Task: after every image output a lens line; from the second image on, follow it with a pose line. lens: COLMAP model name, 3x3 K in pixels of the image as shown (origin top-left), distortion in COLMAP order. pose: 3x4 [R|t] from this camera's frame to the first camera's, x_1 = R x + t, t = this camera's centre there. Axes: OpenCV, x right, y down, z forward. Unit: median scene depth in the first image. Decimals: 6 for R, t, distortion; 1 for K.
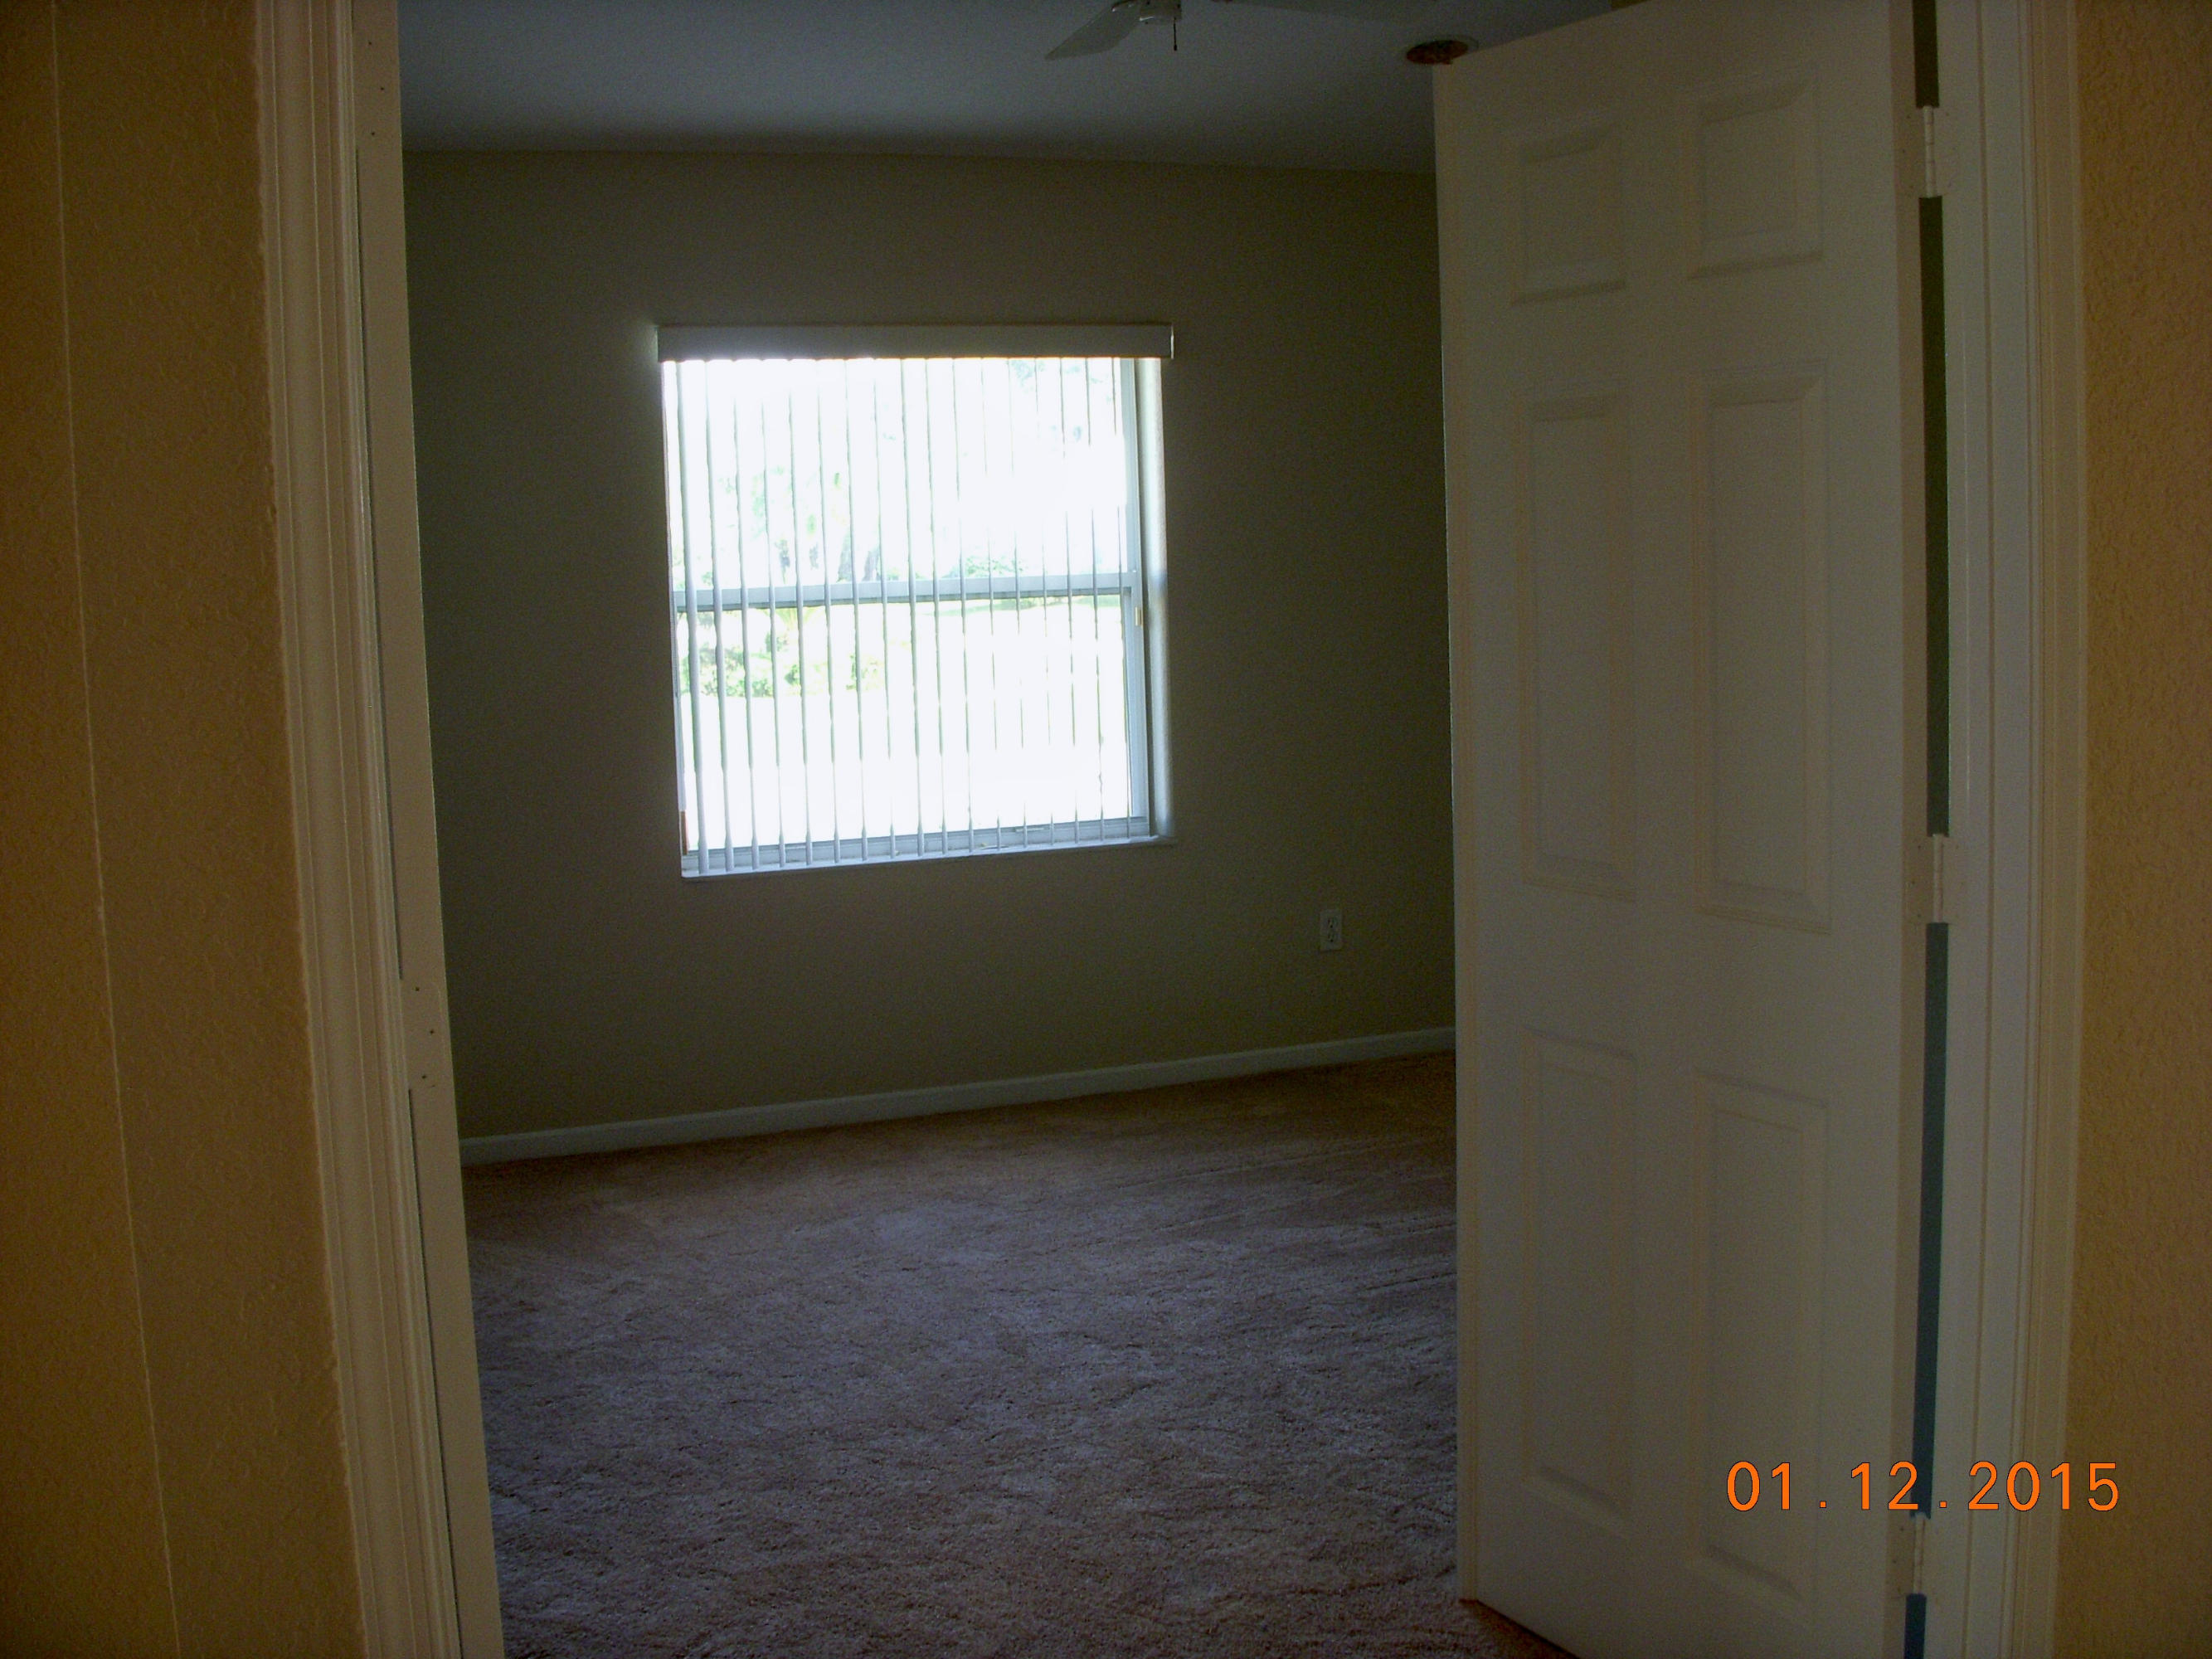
lens RADIAL K [[2466.9, 0, 1106.0], [0, 2466.9, 829.5], [0, 0, 1]] dist [-0.252410, 0.175442]
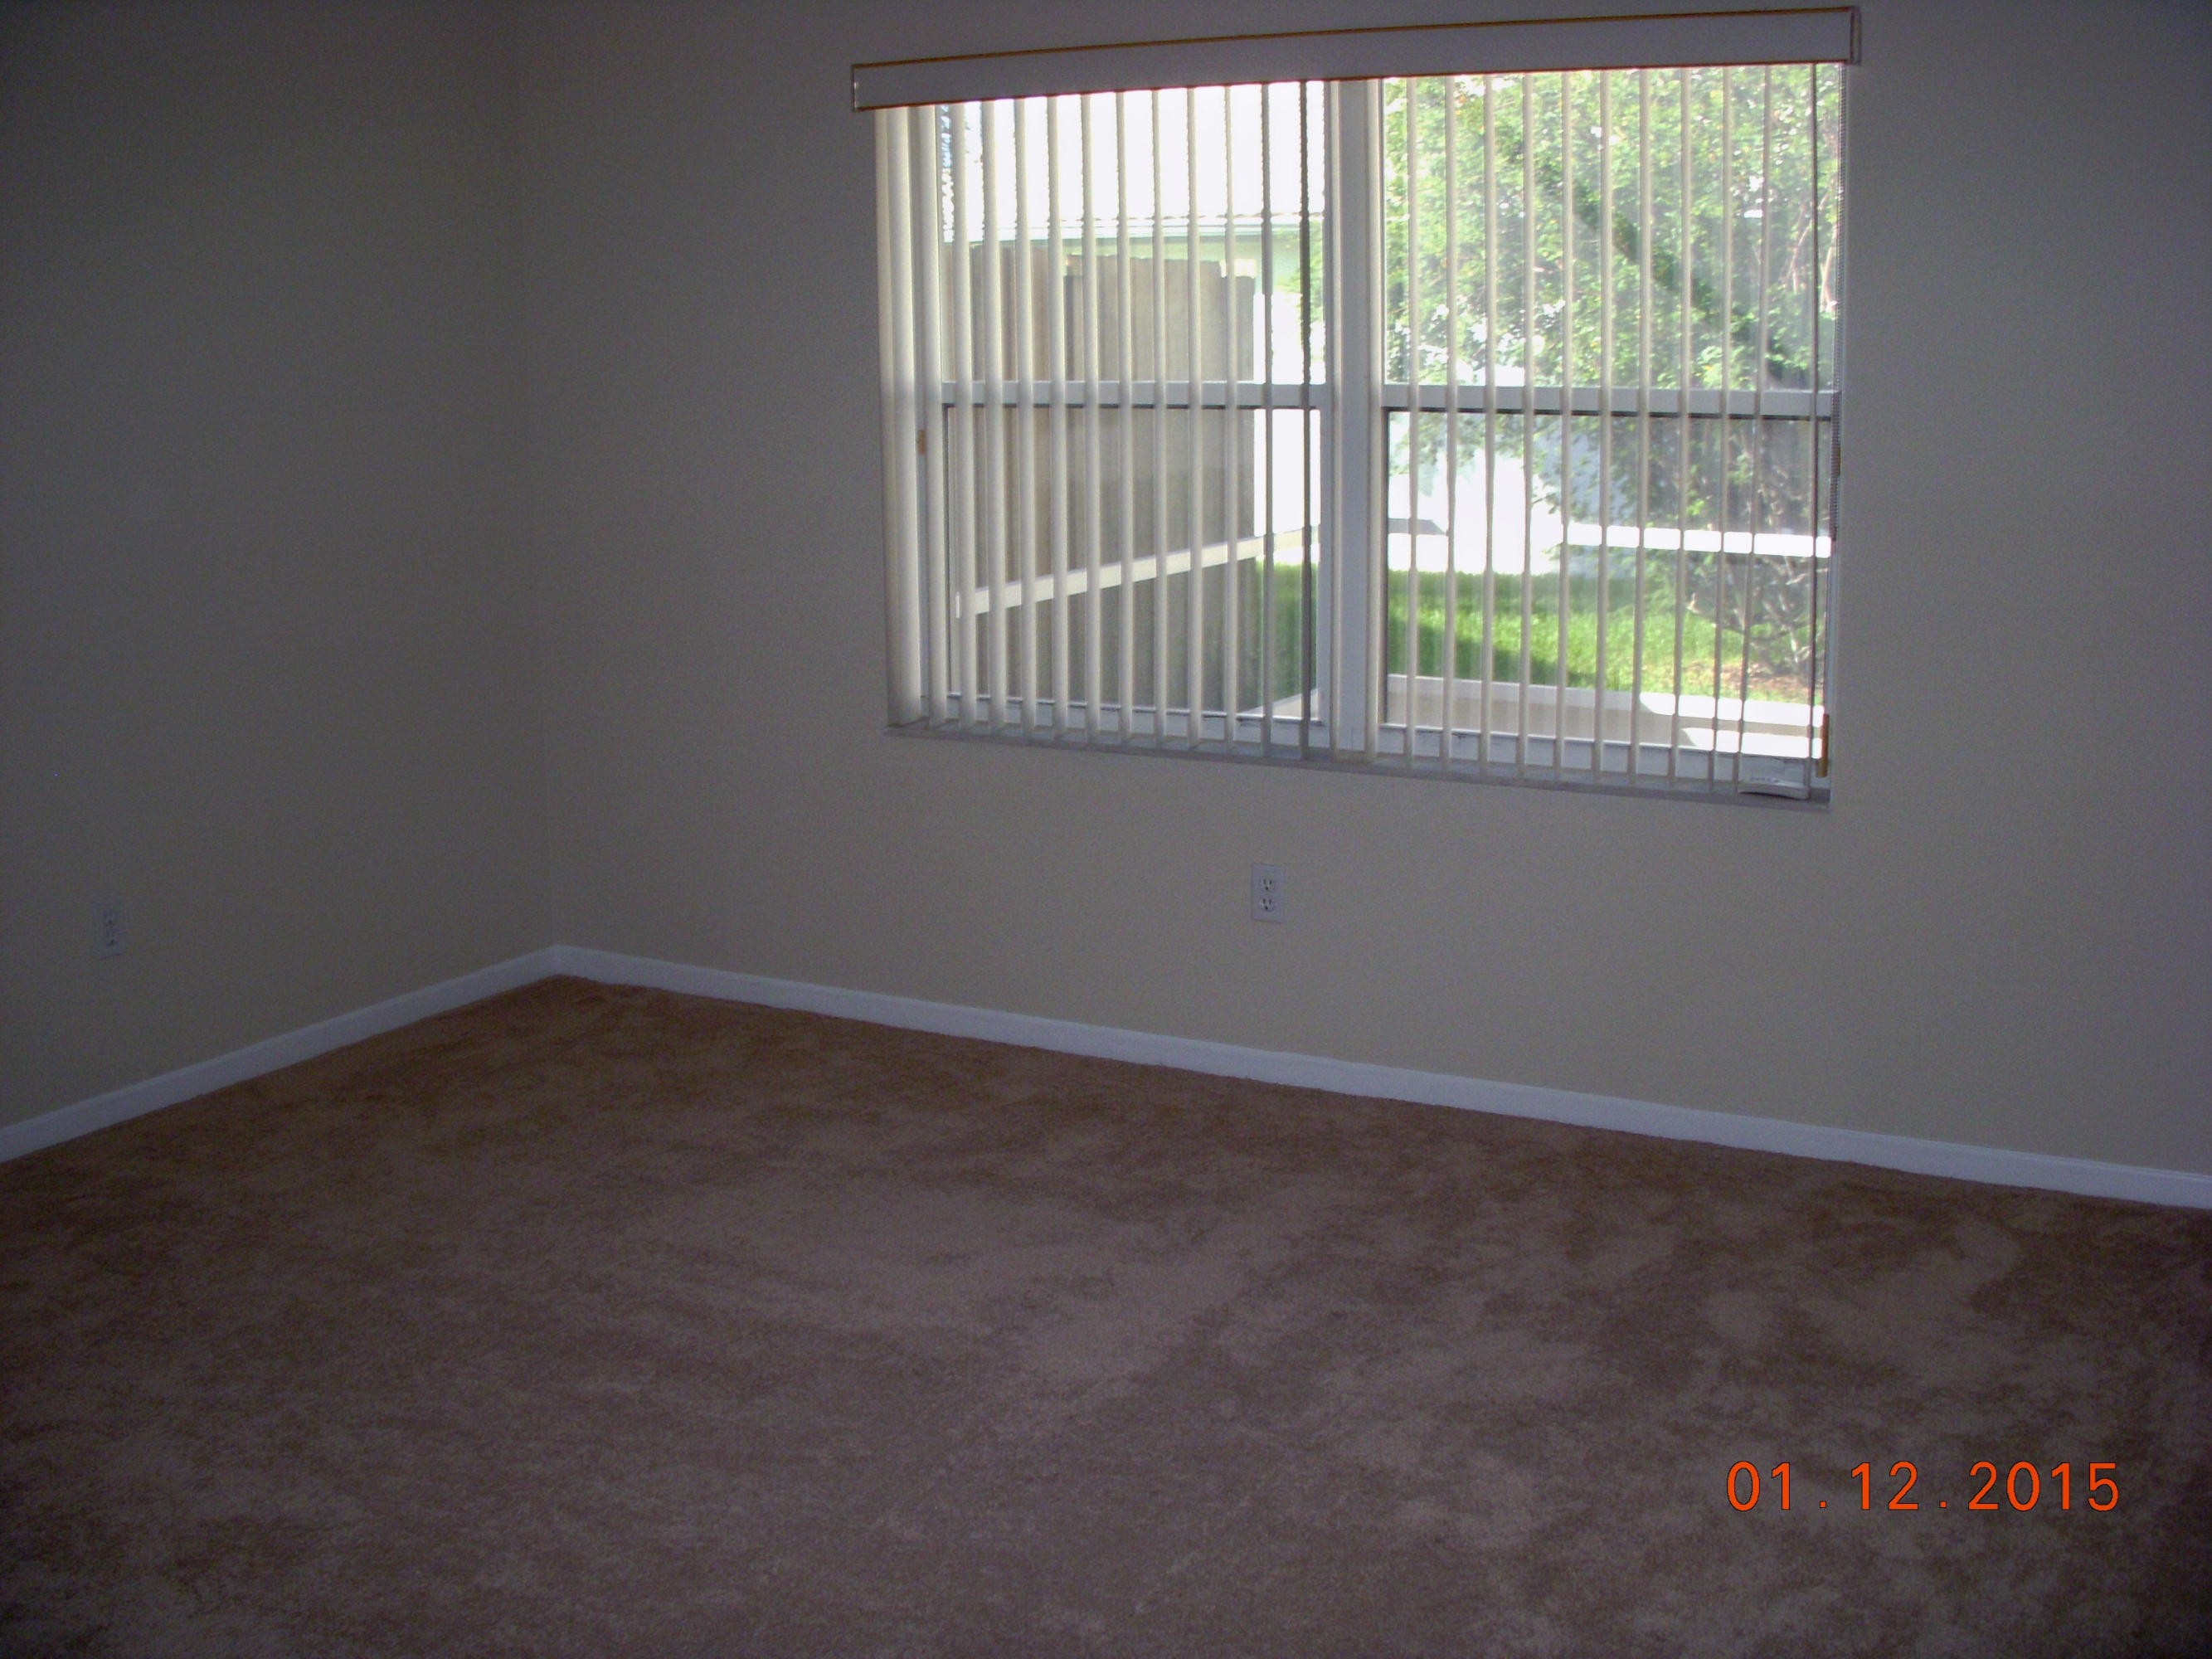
lens RADIAL K [[2466.9, 0, 1106.0], [0, 2466.9, 829.5], [0, 0, 1]] dist [-0.252410, 0.175442]
pose [[0.620702, 0.170716, -0.765235, 0.452861], [-0.103013, 0.985303, 0.136255, -0.061582], [0.777250, -0.005745, 0.629166, 0.484767]]
